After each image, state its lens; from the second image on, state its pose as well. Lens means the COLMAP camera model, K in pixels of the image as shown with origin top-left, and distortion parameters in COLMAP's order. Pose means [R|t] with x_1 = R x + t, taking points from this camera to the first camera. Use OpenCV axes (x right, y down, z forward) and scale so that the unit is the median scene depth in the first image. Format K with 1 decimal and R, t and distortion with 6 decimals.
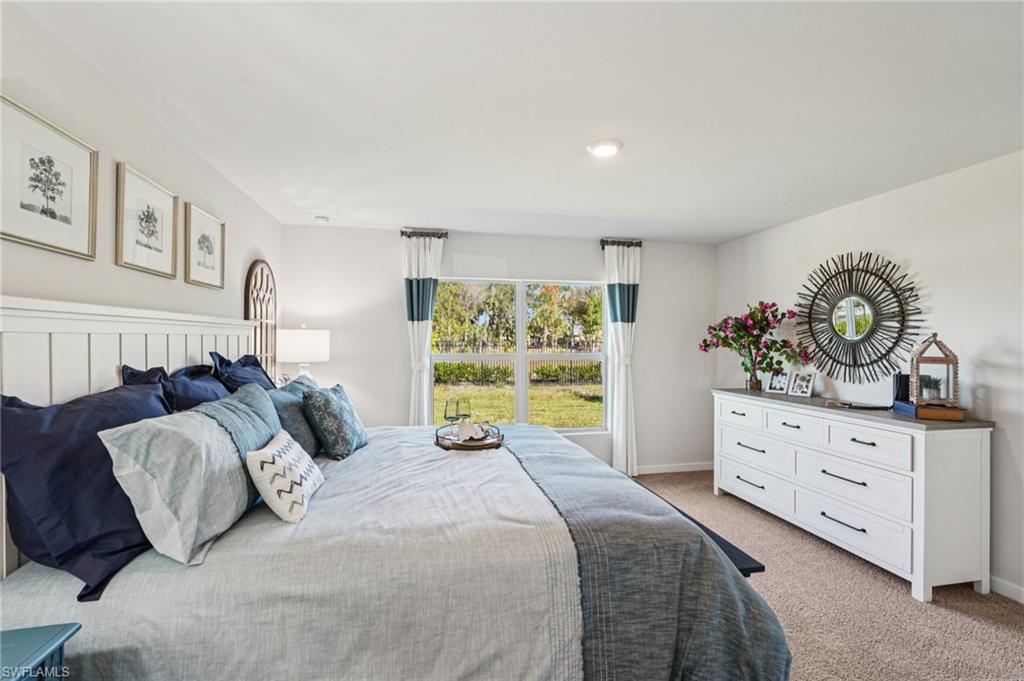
lens RADIAL K [[452.0, 0, 509.6], [0, 452.0, 341.1], [0, 0, 1]] dist [-0.018174, 0.007794]
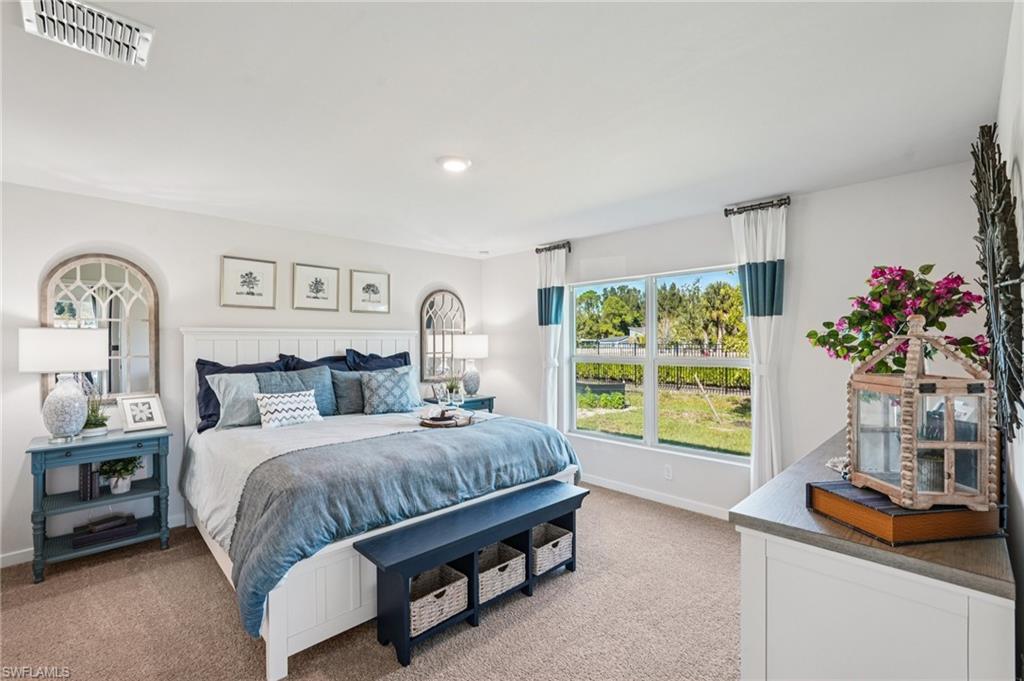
lens RADIAL K [[452.0, 0, 509.9], [0, 452.0, 343.6], [0, 0, 1]] dist [-0.018174, 0.007794]
pose [[0.553010, -0.005543, -0.833156, 0.698788], [0.004130, 0.999984, -0.003912, 0.006318], [0.833164, -0.001277, 0.553024, 0.291526]]
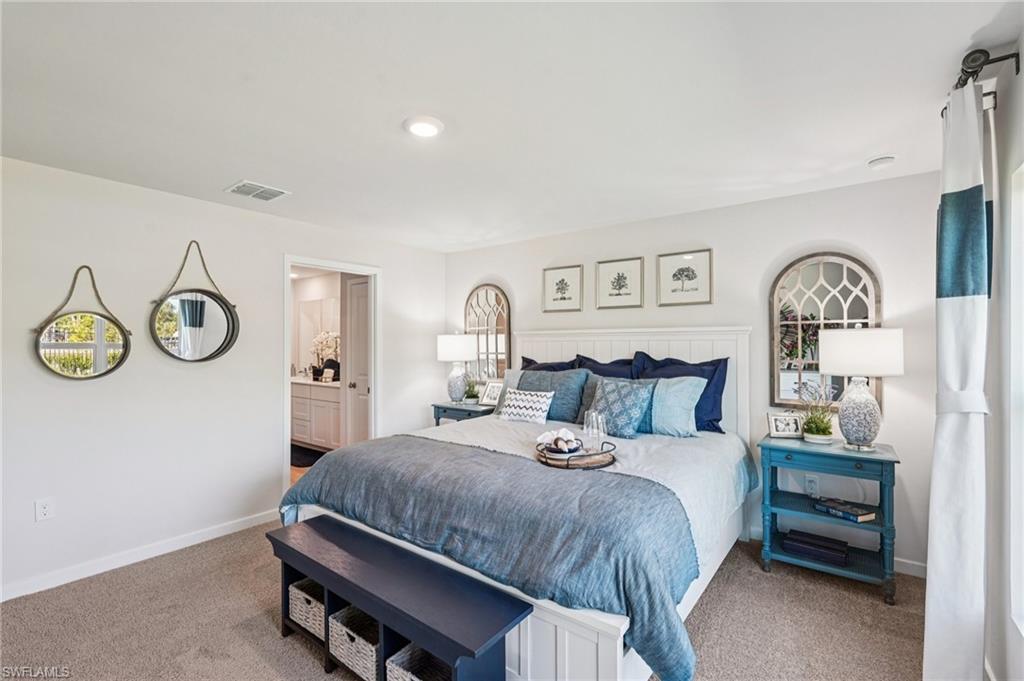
lens RADIAL K [[452.0, 0, 510.2], [0, 452.0, 336.6], [0, 0, 1]] dist [-0.018174, 0.007794]
pose [[-0.742618, -0.008963, -0.669655, 0.403391], [-0.002153, 0.999937, -0.010996, -0.005239], [0.669711, -0.006724, -0.742591, 1.037987]]
